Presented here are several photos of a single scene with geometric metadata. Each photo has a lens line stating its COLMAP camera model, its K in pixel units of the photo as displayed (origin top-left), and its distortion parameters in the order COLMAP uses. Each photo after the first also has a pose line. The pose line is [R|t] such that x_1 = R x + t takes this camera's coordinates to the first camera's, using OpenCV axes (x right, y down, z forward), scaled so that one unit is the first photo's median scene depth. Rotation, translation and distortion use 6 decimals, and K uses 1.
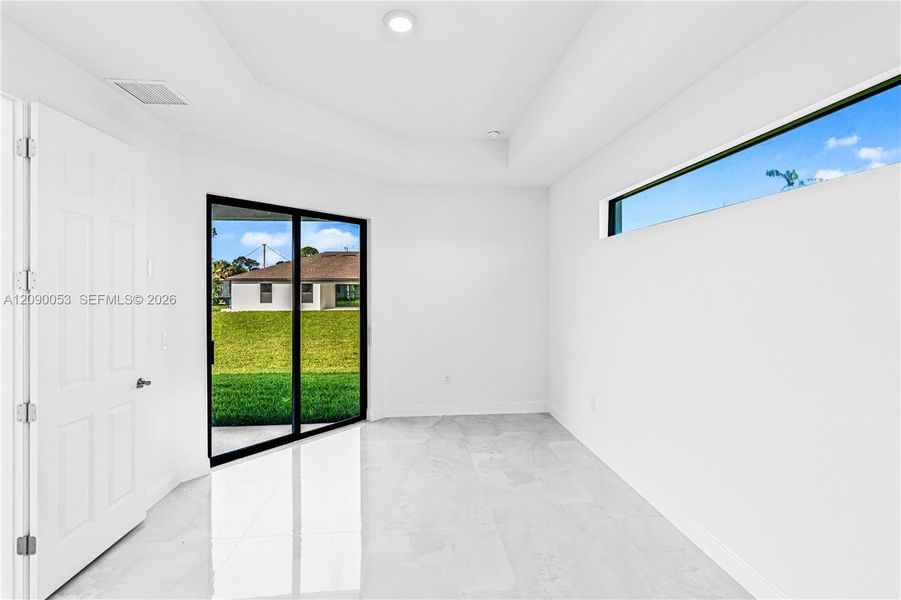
lens RADIAL K [[417.2, 0, 451.2], [0, 417.2, 296.7], [0, 0, 1]] dist [0.001888, 0.000158]
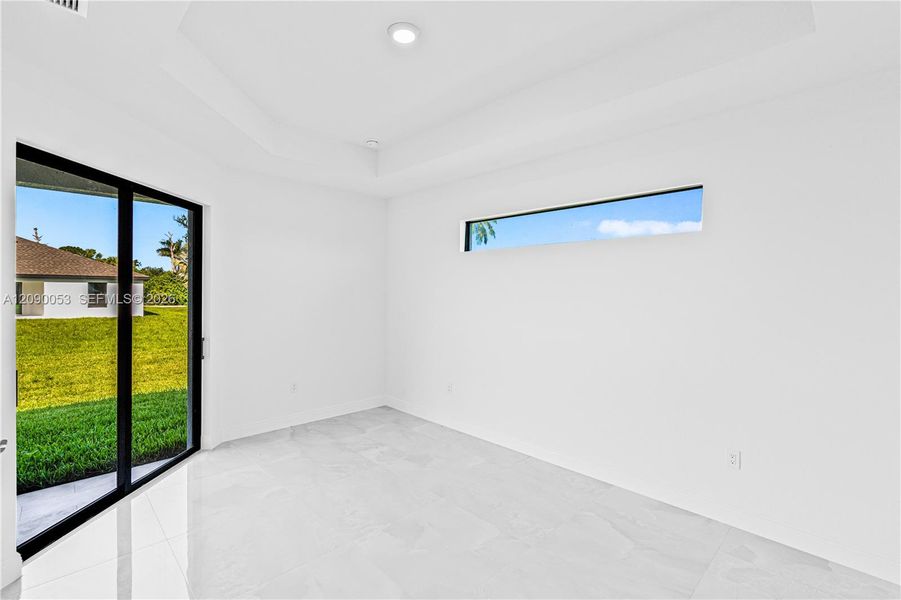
lens RADIAL K [[413.8, 0, 449.8], [0, 413.8, 292.5], [0, 0, 1]] dist [0.000485, -0.000164]
pose [[0.783067, 0.003956, 0.621925, -0.375194], [0.006245, 0.999879, -0.014222, 0.001663], [-0.621907, 0.015021, 0.782947, 0.063282]]
